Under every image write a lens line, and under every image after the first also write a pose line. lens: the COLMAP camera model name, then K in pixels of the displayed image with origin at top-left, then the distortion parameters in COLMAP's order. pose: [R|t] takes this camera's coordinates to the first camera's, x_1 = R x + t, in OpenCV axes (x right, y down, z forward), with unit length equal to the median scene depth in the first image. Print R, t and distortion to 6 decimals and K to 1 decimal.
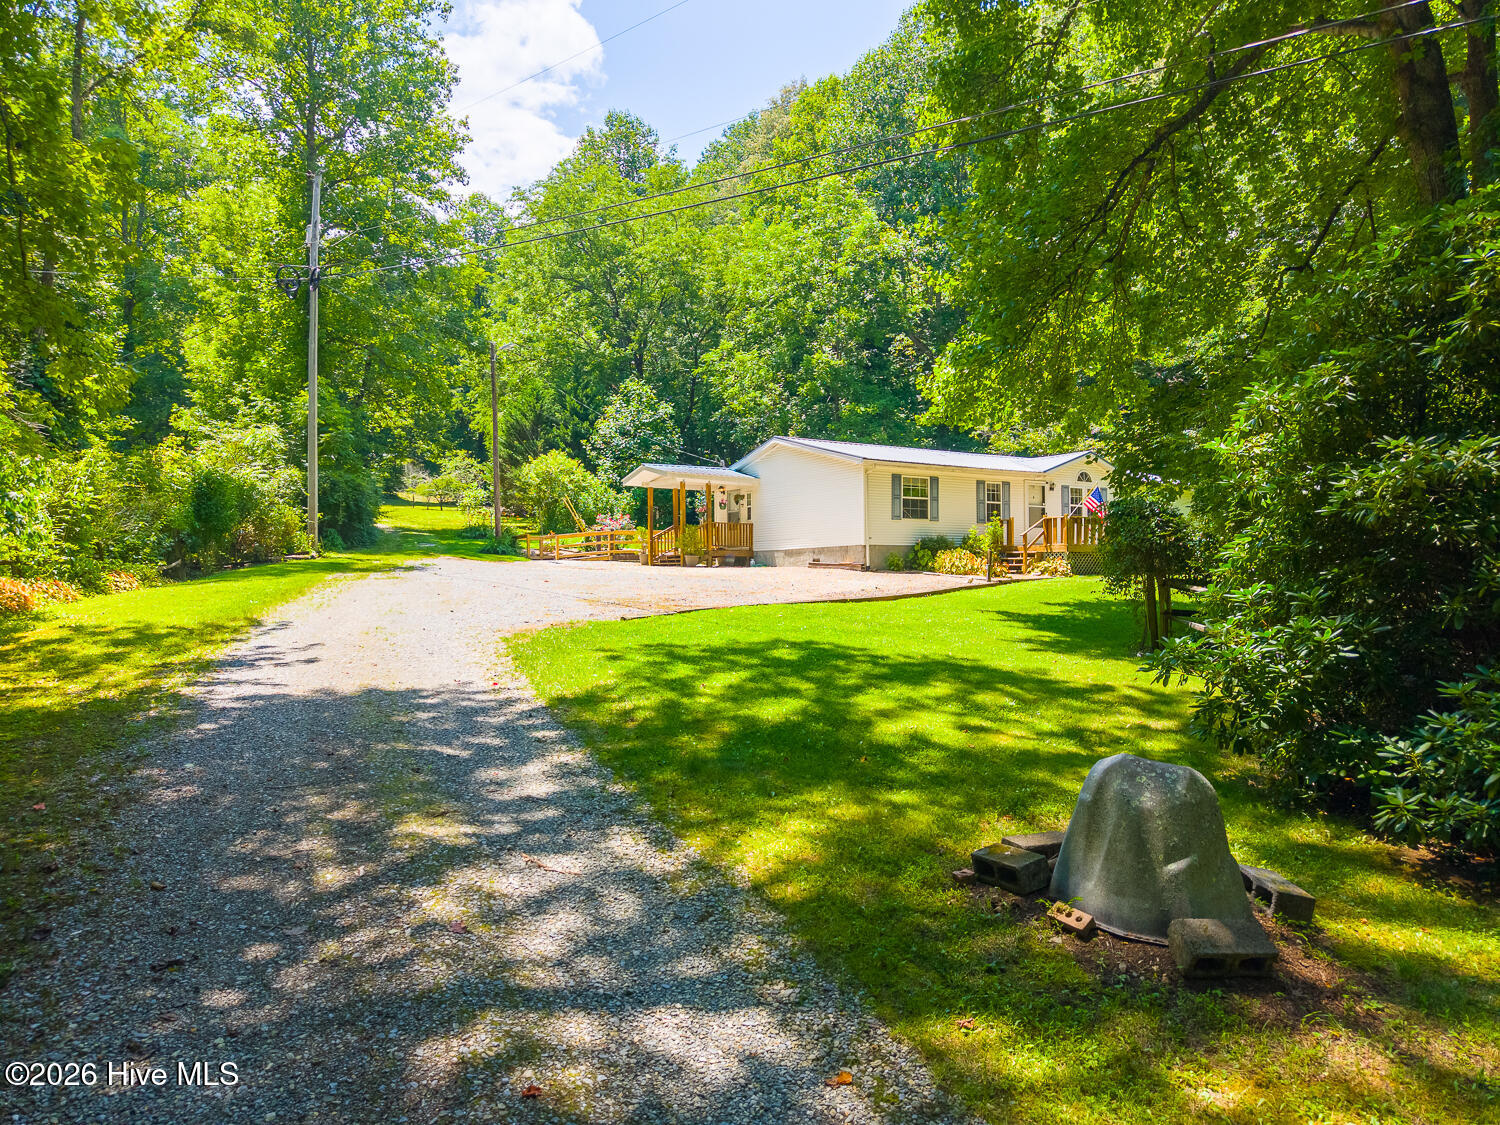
lens RADIAL K [[987.2, 0, 754.9], [0, 987.2, 571.0], [0, 0, 1]] dist [0.102585, -0.176205]
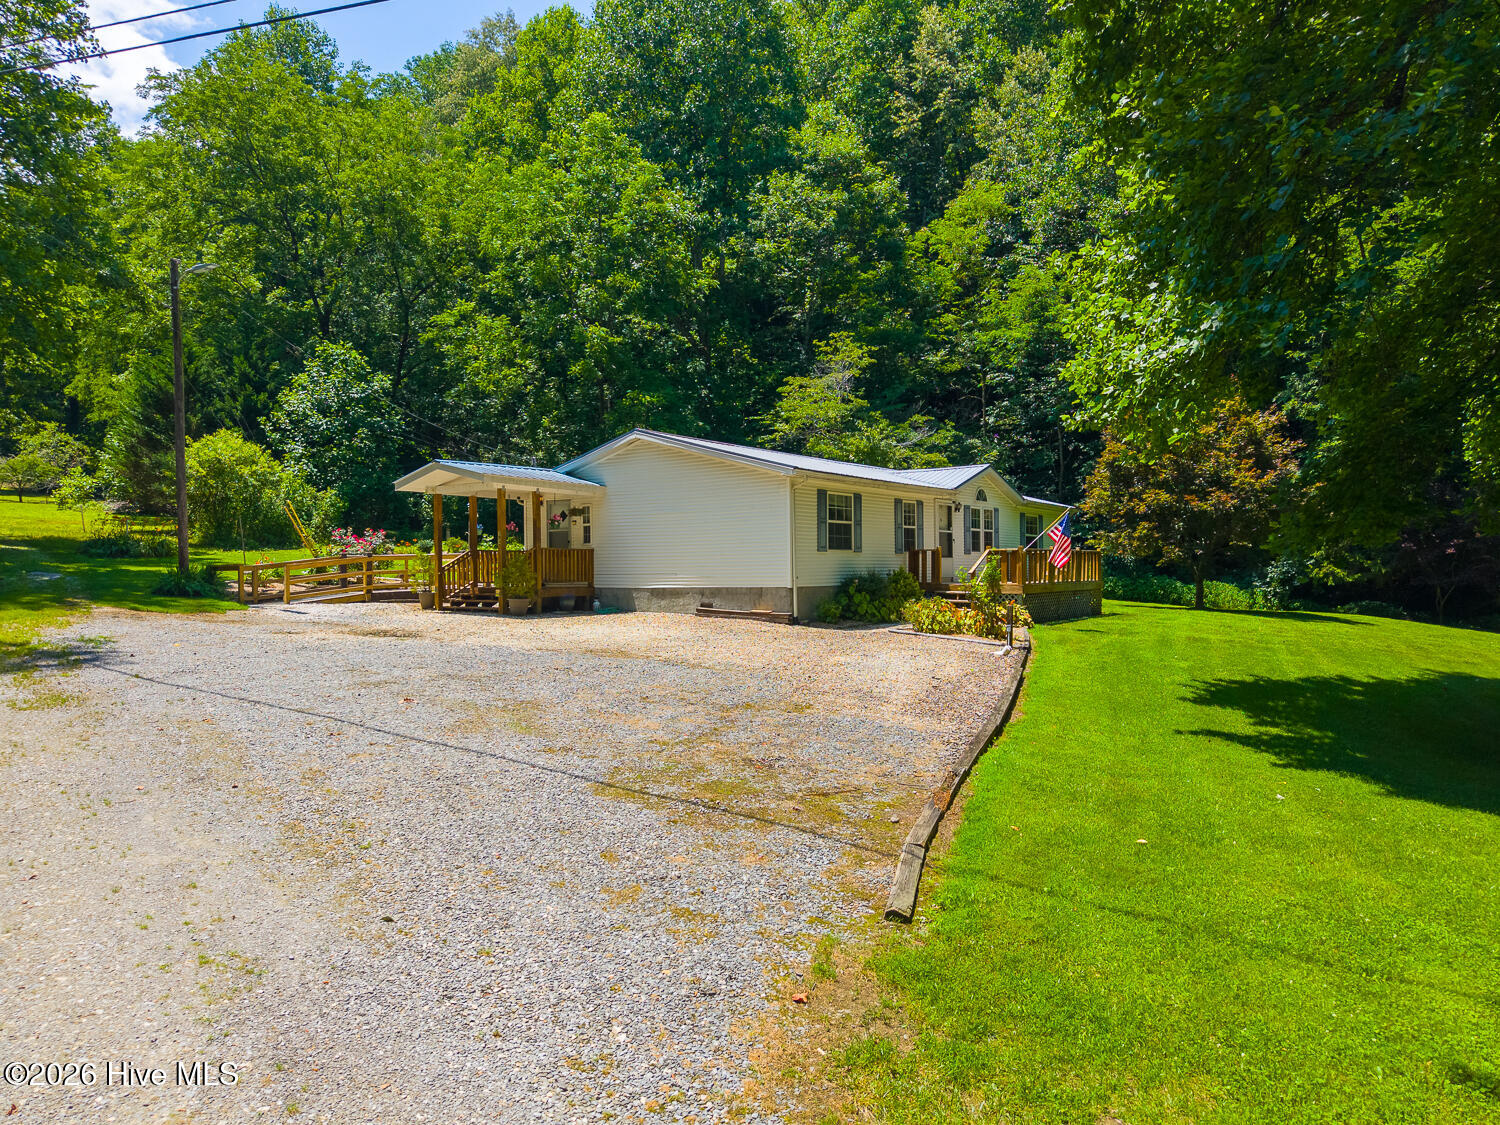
lens RADIAL K [[996.4, 0, 749.4], [0, 996.4, 564.6], [0, 0, 1]] dist [0.051370, -0.053489]
pose [[0.941860, 0.000279, 0.336005, -0.090963], [-0.000595, 0.999999, 0.000838, -0.024765], [-0.336004, -0.000989, 0.941860, 0.185491]]
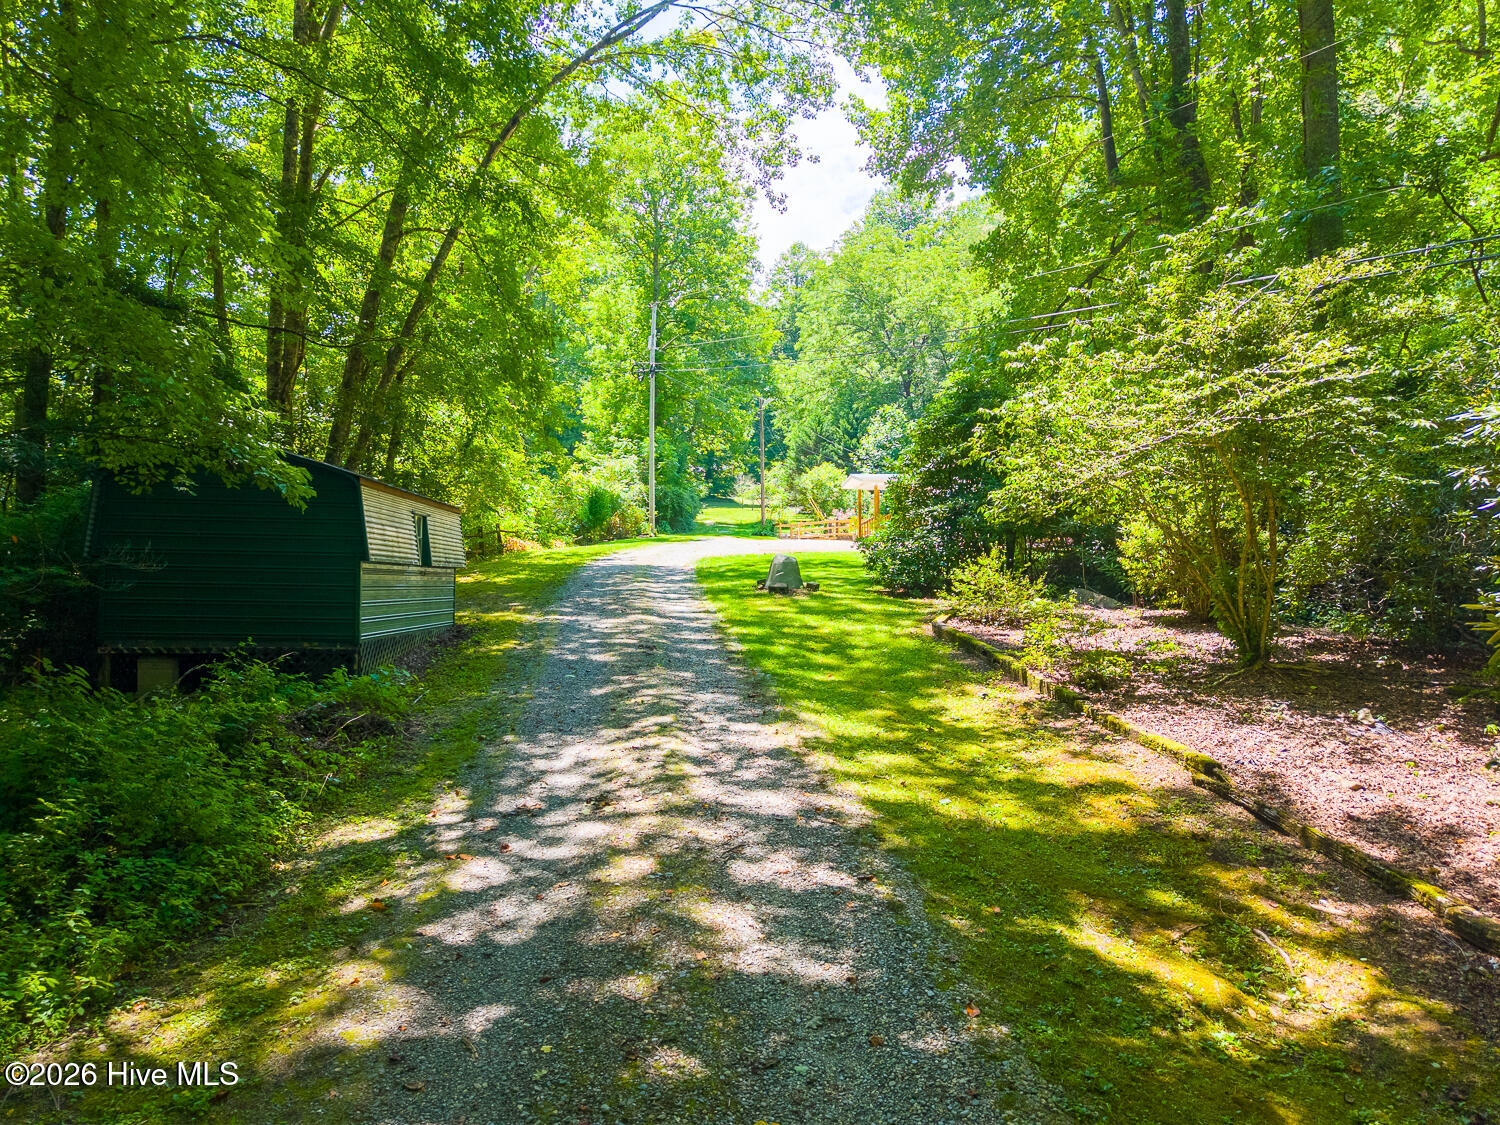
lens RADIAL K [[987.2, 0, 754.9], [0, 987.2, 571.0], [0, 0, 1]] dist [0.102585, -0.176205]
pose [[0.942760, 0.005267, -0.333430, 0.154448], [-0.005278, 0.999986, 0.000874, 0.022819], [0.333430, 0.000936, 0.942774, -0.283521]]
